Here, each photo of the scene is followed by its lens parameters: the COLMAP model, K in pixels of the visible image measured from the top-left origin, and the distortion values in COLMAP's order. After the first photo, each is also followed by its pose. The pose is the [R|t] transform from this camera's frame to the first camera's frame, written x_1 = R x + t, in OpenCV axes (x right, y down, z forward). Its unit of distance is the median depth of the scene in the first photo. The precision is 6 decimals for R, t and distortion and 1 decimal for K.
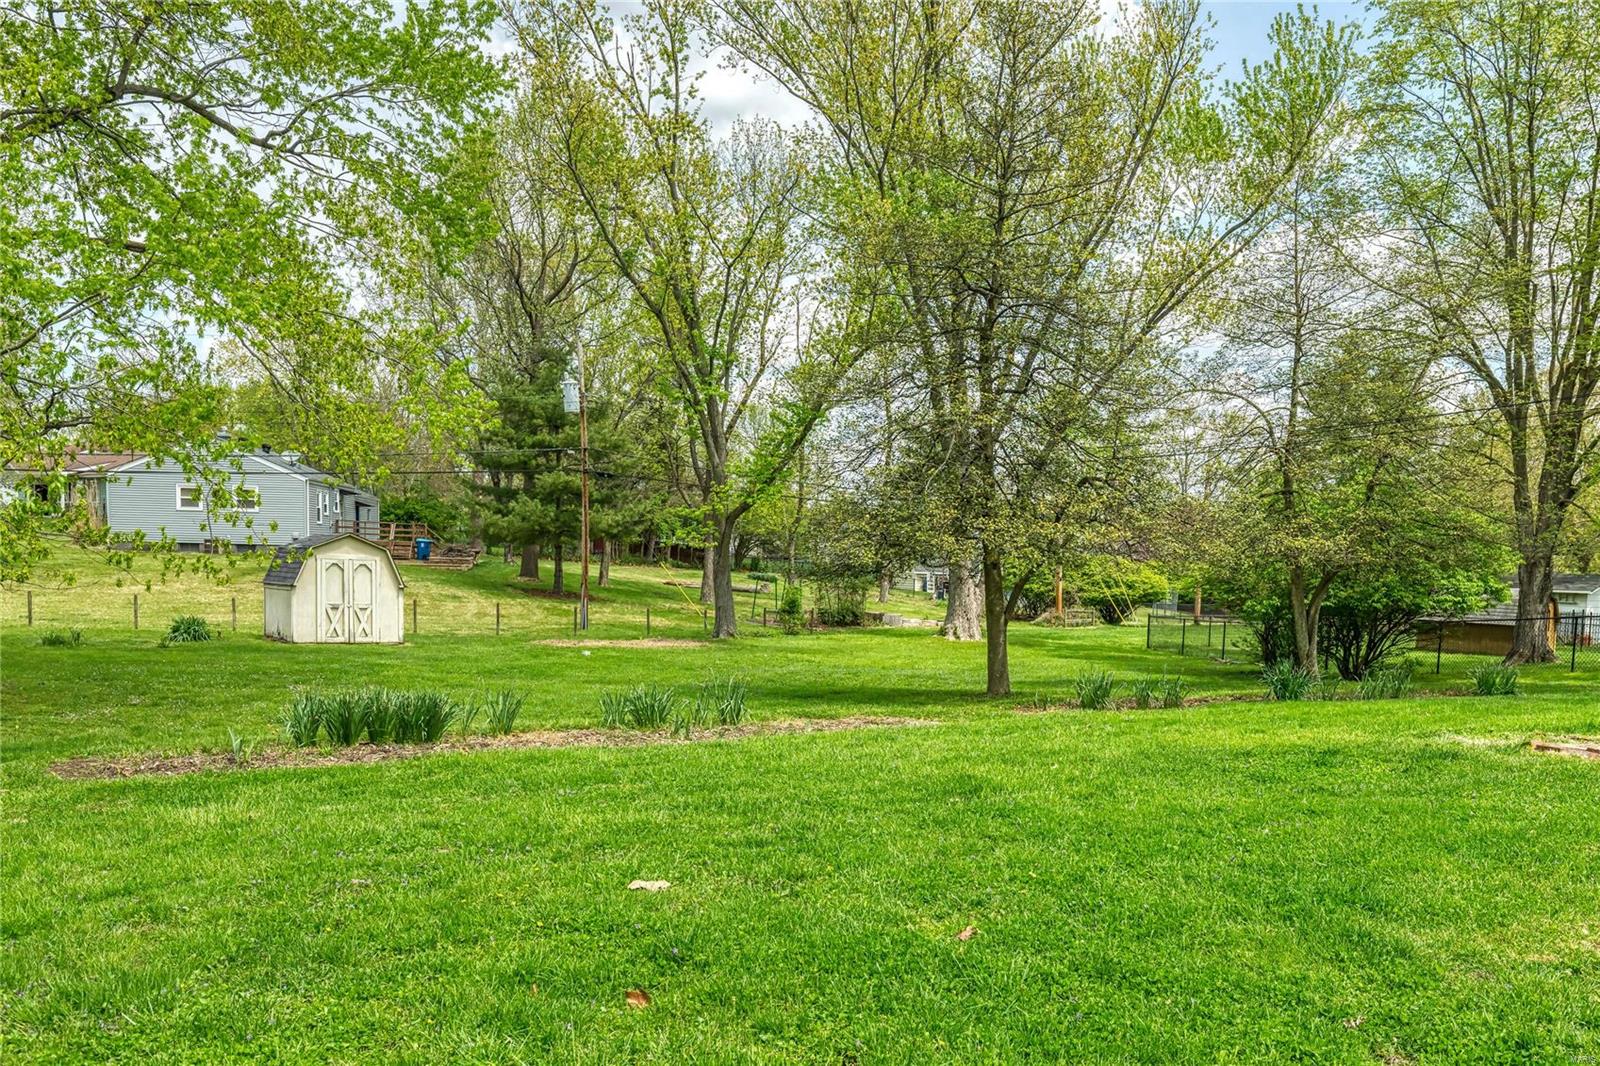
lens RADIAL K [[1264.9, 0, 801.1], [0, 1264.9, 538.5], [0, 0, 1]] dist [0.008893, -0.012185]
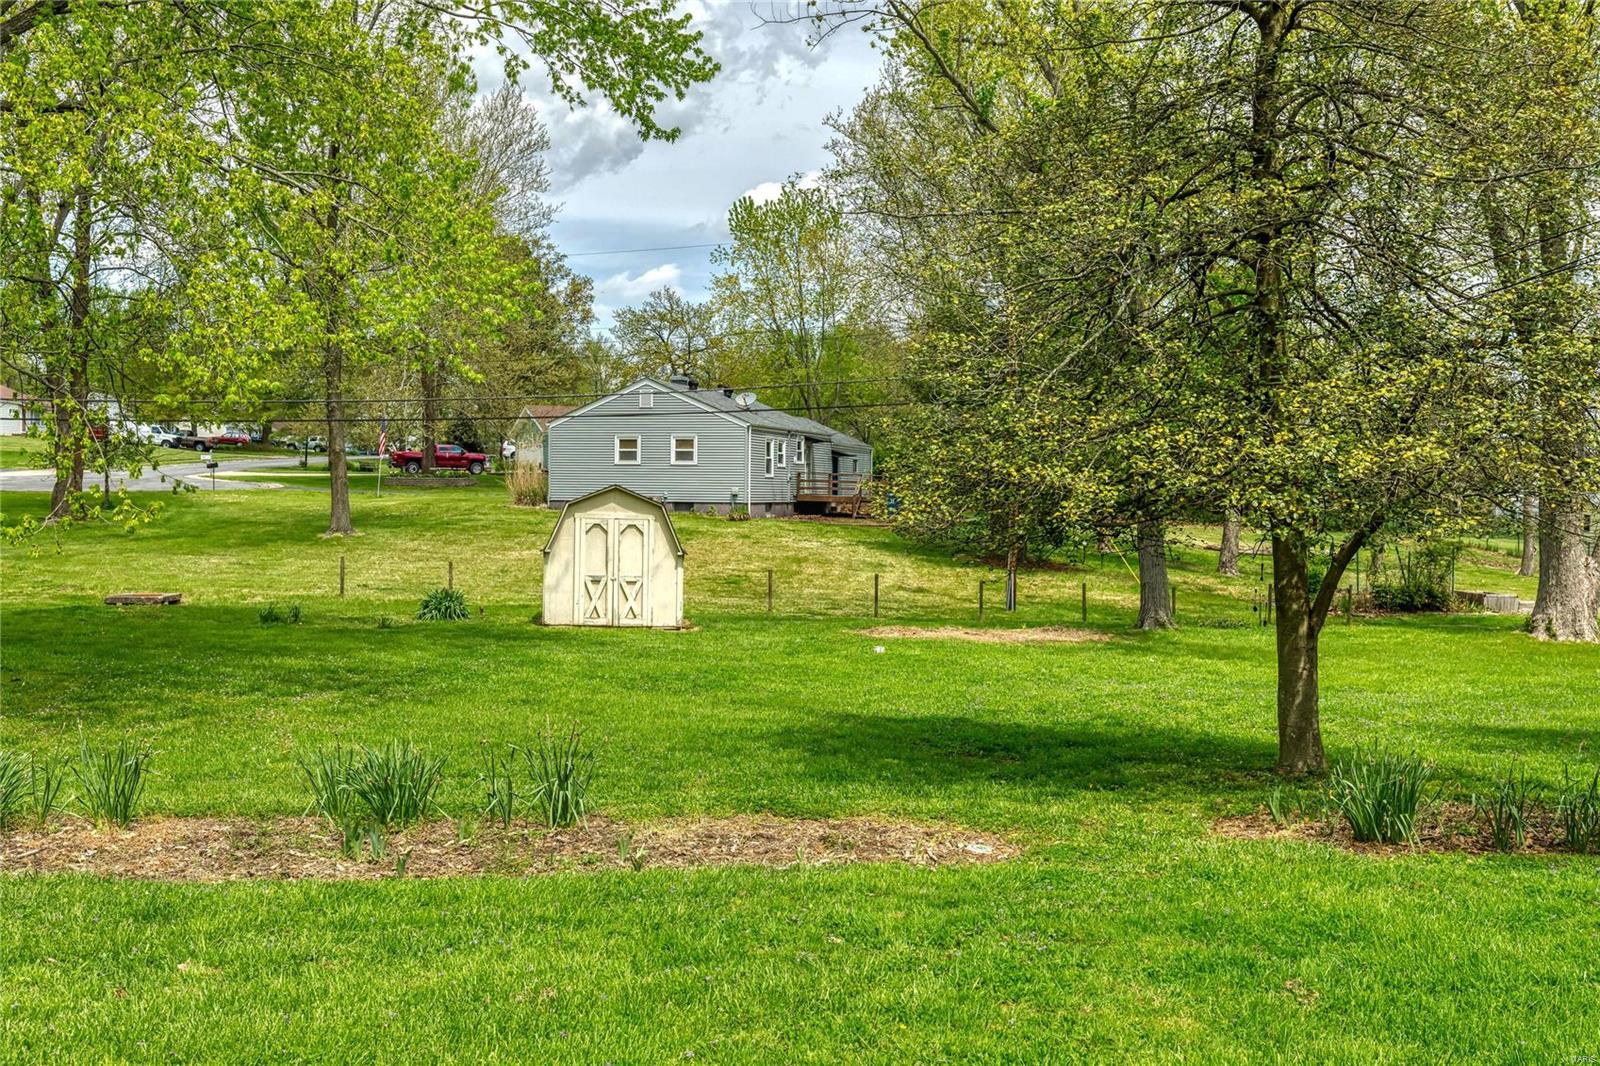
lens RADIAL K [[1489.8, 0, 799.2], [0, 1489.8, 532.2], [0, 0, 1]] dist [0.005871, 0.000000]
pose [[0.905121, -0.002644, -0.425147, 0.132924], [0.013616, 0.999648, 0.022770, 0.005457], [0.424937, -0.026398, 0.904838, 0.217394]]
